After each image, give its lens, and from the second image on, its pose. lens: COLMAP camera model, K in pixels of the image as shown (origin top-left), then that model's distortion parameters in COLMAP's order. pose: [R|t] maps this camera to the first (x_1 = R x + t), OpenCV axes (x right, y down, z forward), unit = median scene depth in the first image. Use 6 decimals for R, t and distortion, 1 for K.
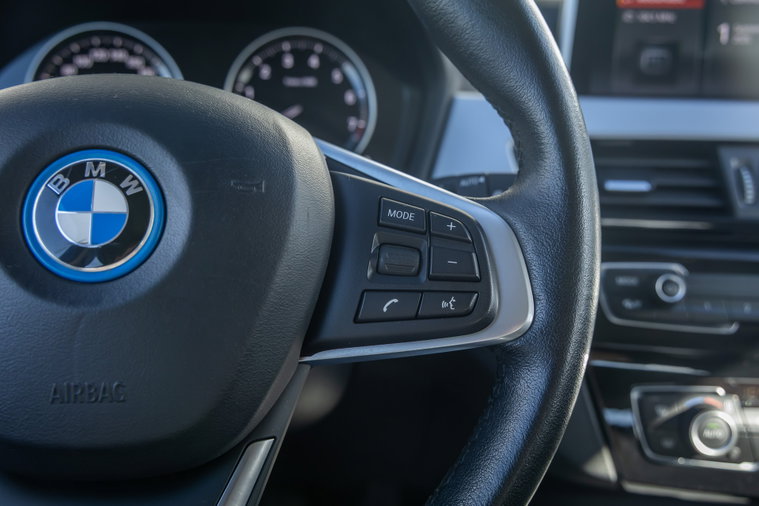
lens RADIAL K [[788.6, 0, 384.5], [0, 788.6, 250.8], [0, 0, 1]] dist [0.056008, 0.000000]
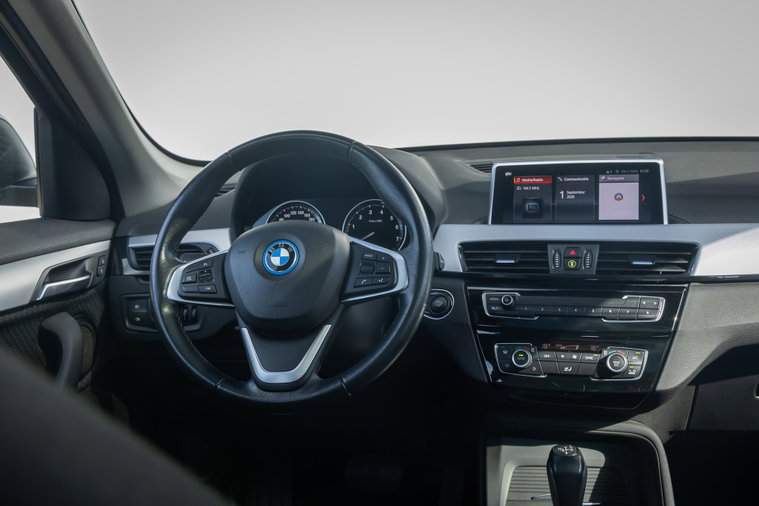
lens RADIAL K [[788.6, 0, 384.4], [0, 788.6, 250.0], [0, 0, 1]] dist [0.056008, 0.000000]
pose [[0.965908, -0.019273, -0.258168, 0.559101], [-0.027730, 0.983786, -0.177191, 0.299373], [0.257397, 0.178309, 0.949712, -1.257774]]
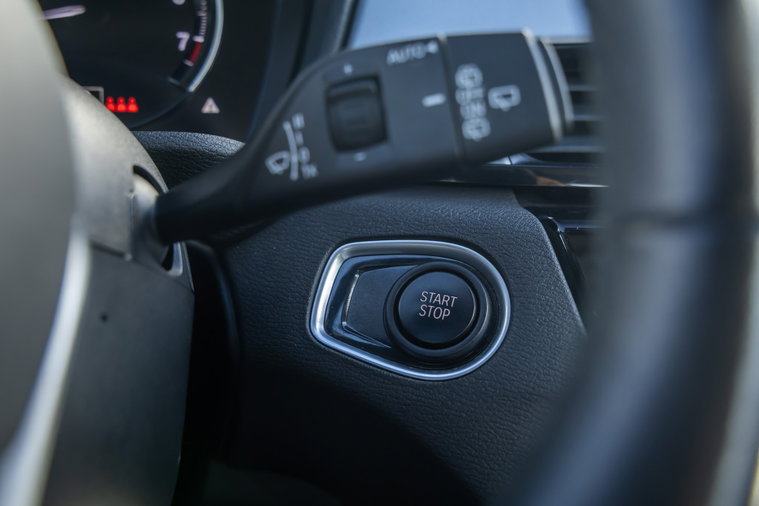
lens RADIAL K [[1042.5, 0, 380.2], [0, 1042.5, 260.7], [0, 0, 1]] dist [0.017114, 0.000000]
pose [[0.993467, -0.022567, 0.111864, 0.012853], [0.035620, 0.992599, -0.116099, 0.093929], [-0.108416, 0.119325, 0.986918, 0.310746]]
